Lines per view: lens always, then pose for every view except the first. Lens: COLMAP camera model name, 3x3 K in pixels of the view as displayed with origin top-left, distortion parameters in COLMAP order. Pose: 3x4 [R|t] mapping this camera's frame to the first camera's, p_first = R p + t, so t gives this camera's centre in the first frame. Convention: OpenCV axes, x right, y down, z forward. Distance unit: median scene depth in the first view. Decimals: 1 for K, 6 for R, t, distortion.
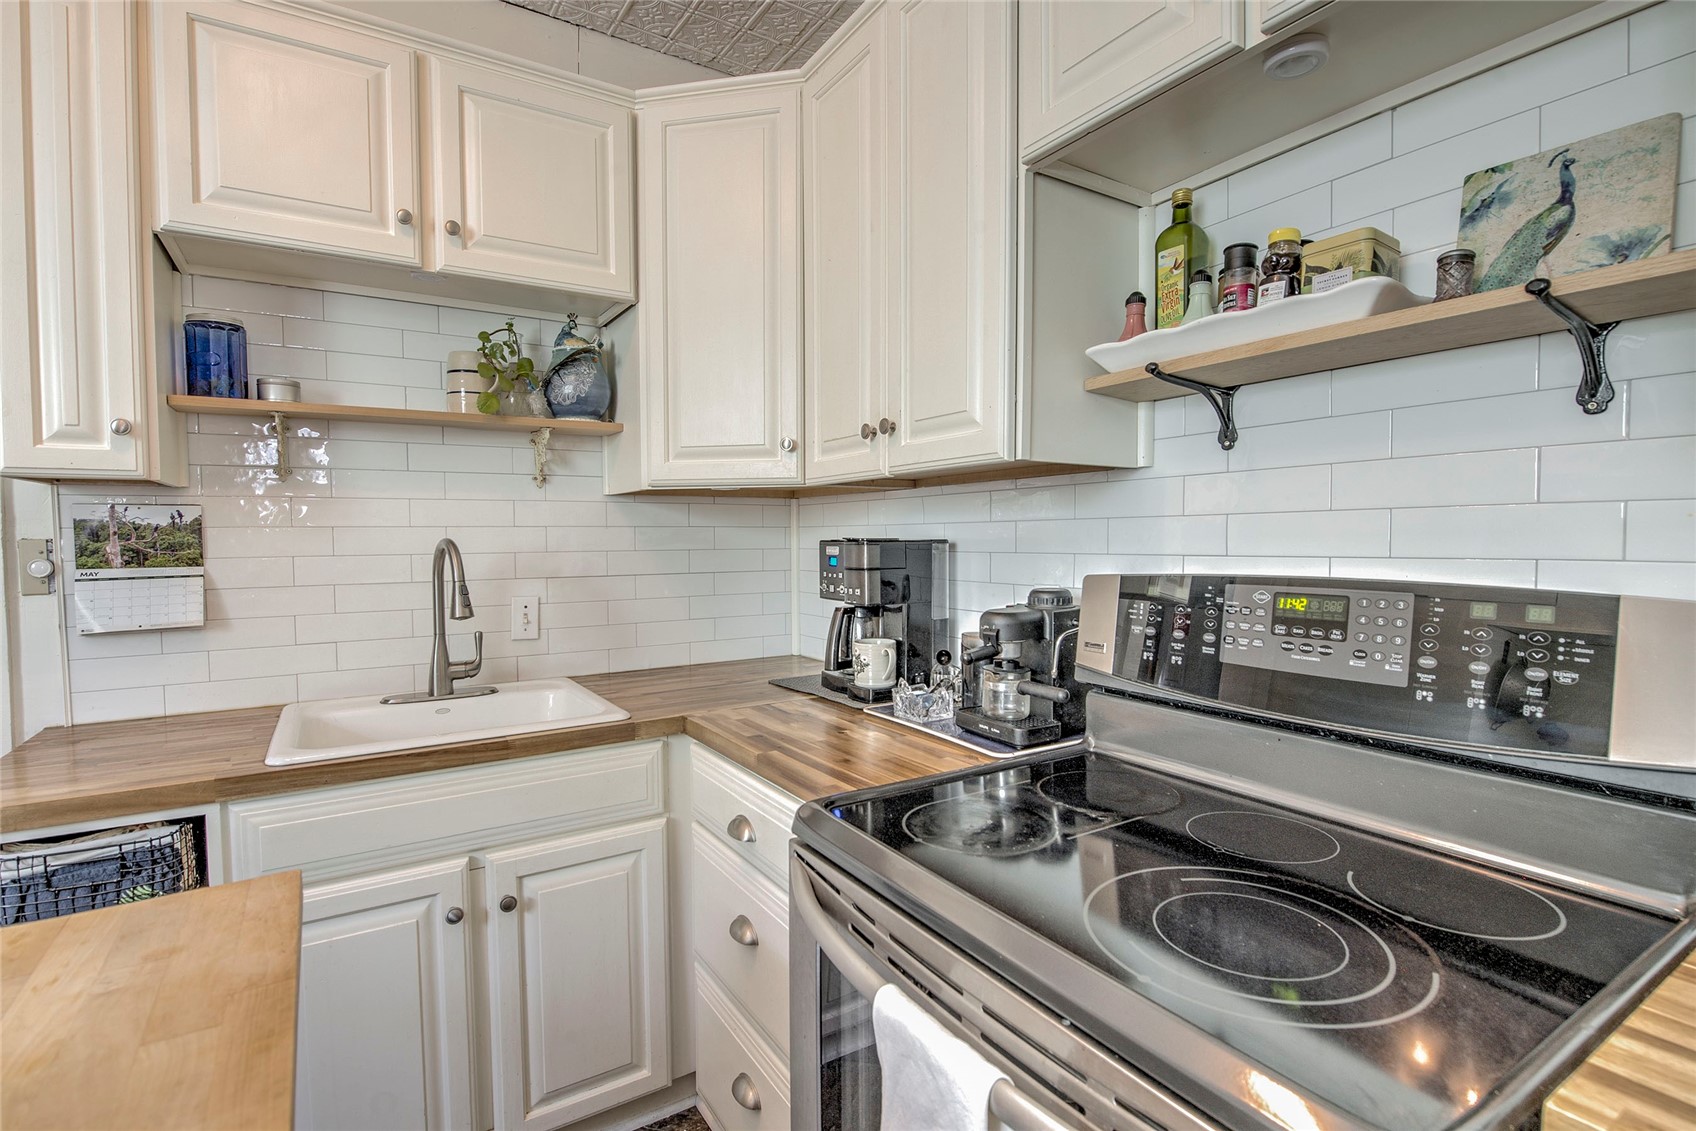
lens RADIAL K [[792.8, 0, 838.9], [0, 792.8, 569.7], [0, 0, 1]] dist [-0.016160, -0.000162]
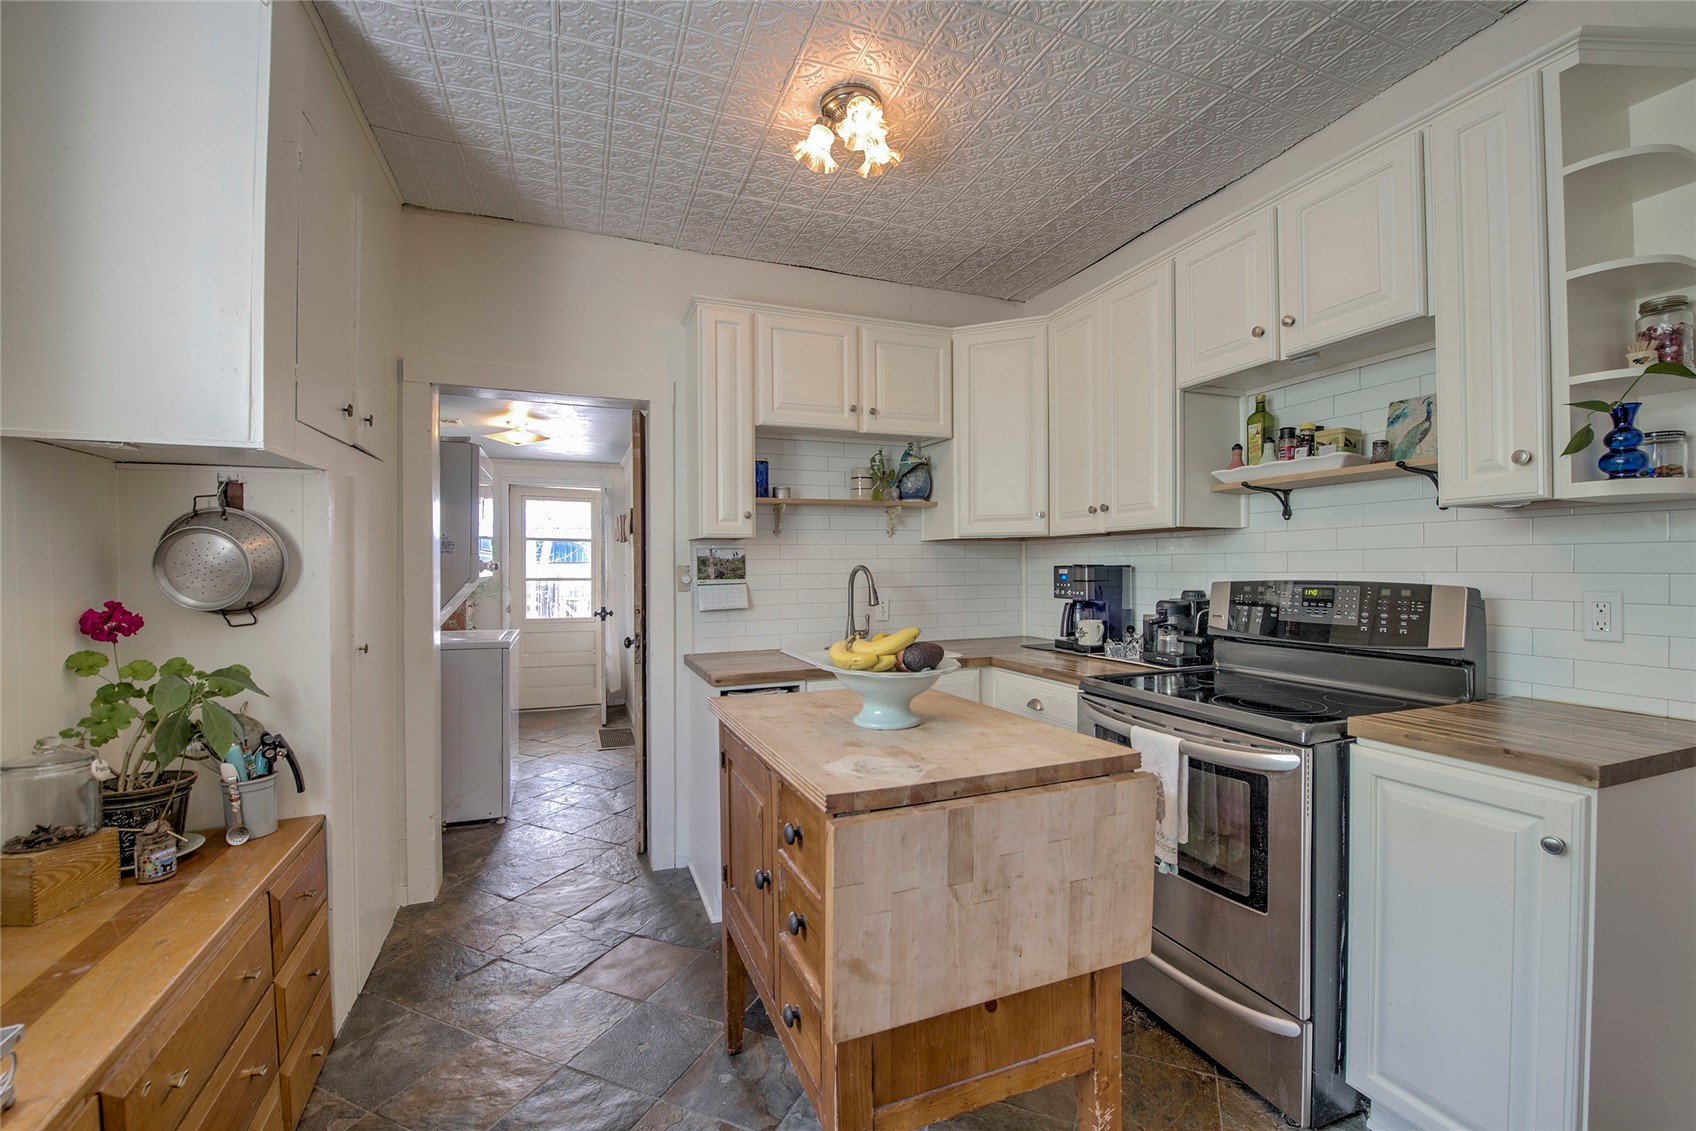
lens RADIAL K [[687.3, 0, 845.3], [0, 687.3, 569.1], [0, 0, 1]] dist [-0.017515, -0.002512]
pose [[0.980679, -0.001295, -0.195620, -0.218521], [-0.005695, 0.999365, -0.035165, 0.033206], [0.195541, 0.035600, 0.980049, -0.733688]]
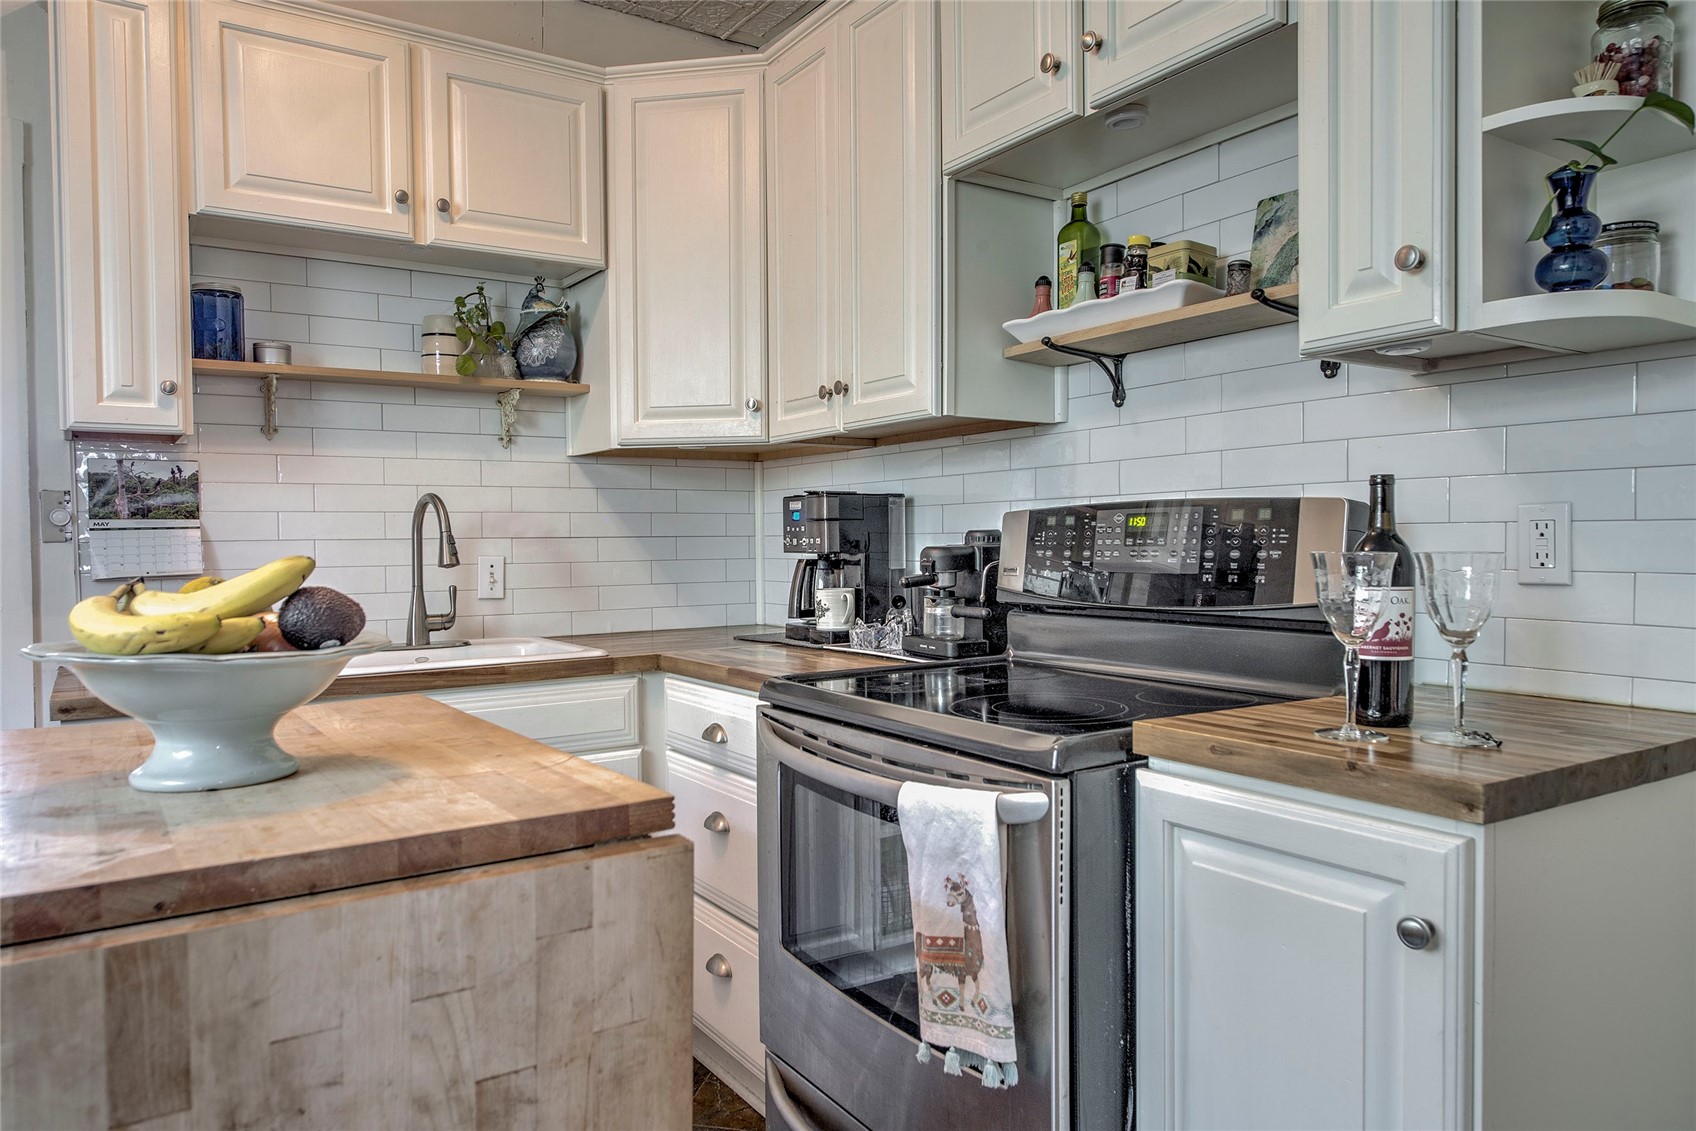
lens RADIAL K [[1102.3, 0, 836.3], [0, 1102.3, 563.1], [0, 0, 1]] dist [0.001715, 0.000007]
pose [[0.999854, -0.004041, 0.016620, 0.024775], [0.004347, 0.999821, -0.018408, 0.090858], [-0.016543, 0.018477, 0.999692, -0.526449]]
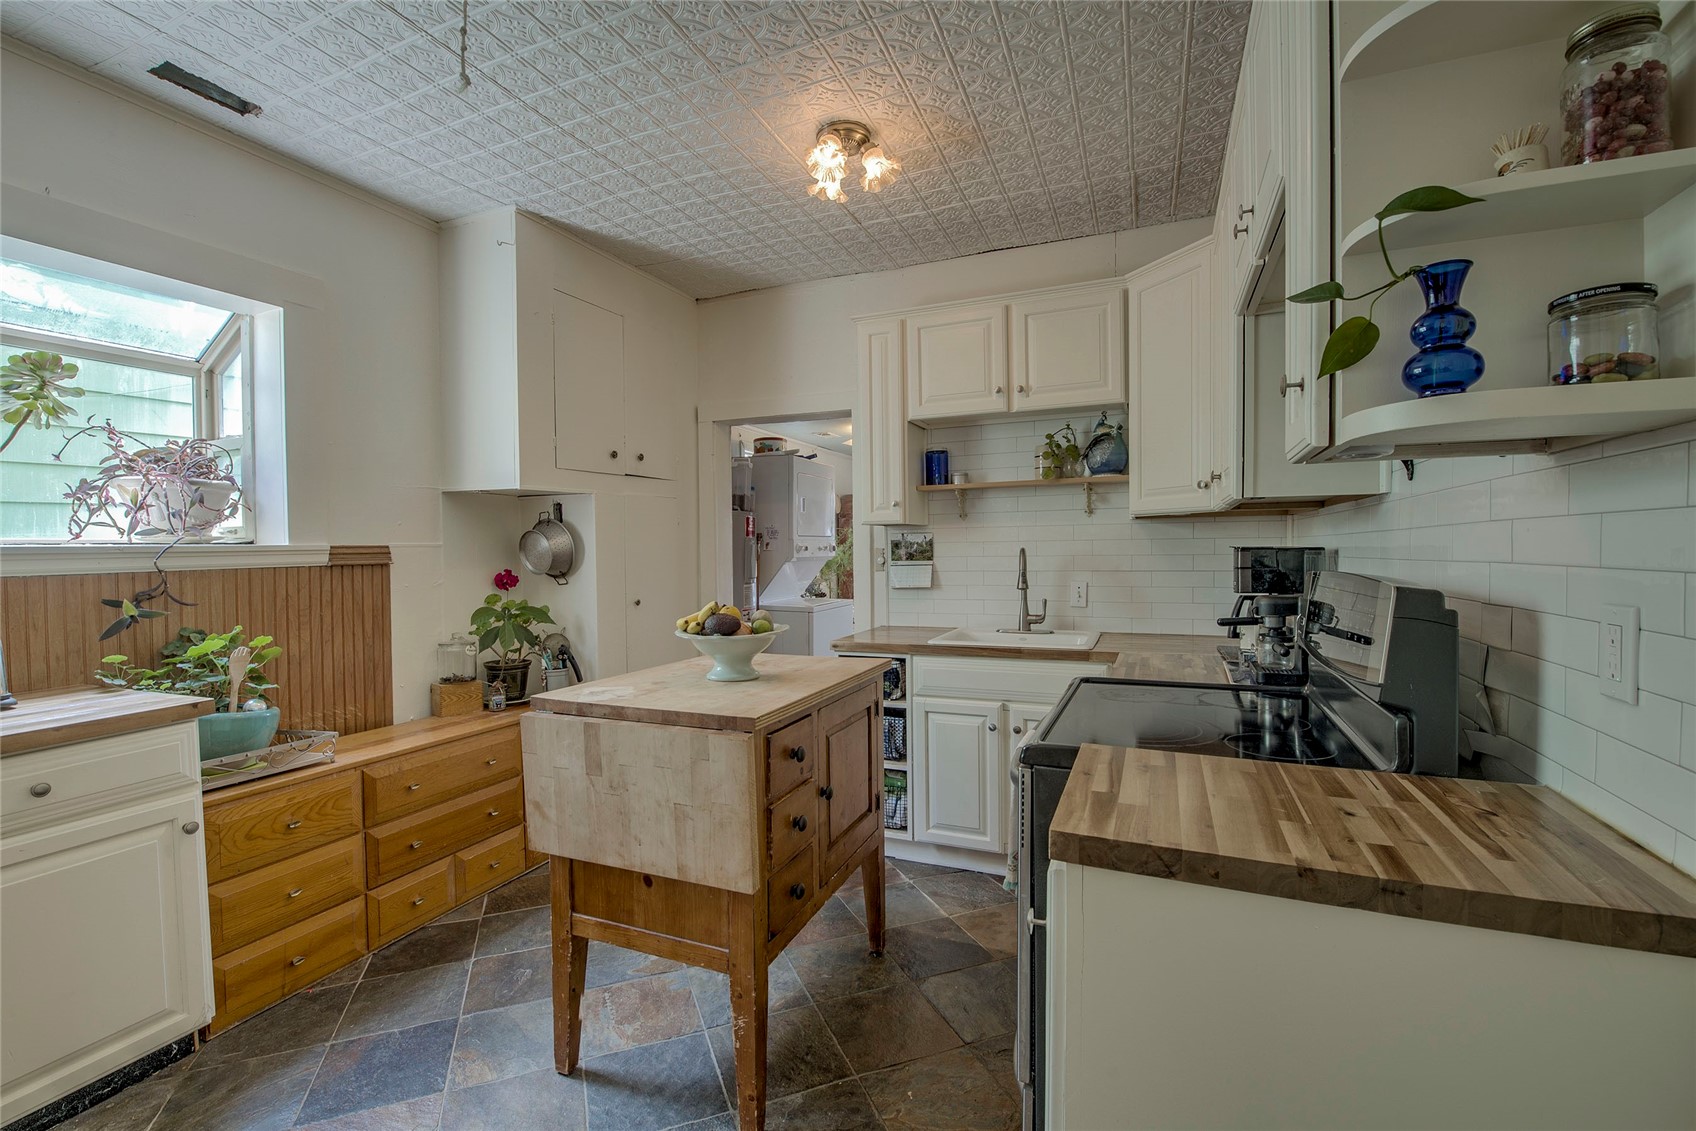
lens RADIAL K [[705.5, 0, 848.0], [0, 705.5, 565.5], [0, 0, 1]] dist [-0.000058, -0.000142]
pose [[0.572750, 0.017639, -0.819541, 0.717575], [-0.026152, 0.999653, 0.003238, 0.009787], [0.819313, 0.019578, 0.573012, -0.350765]]
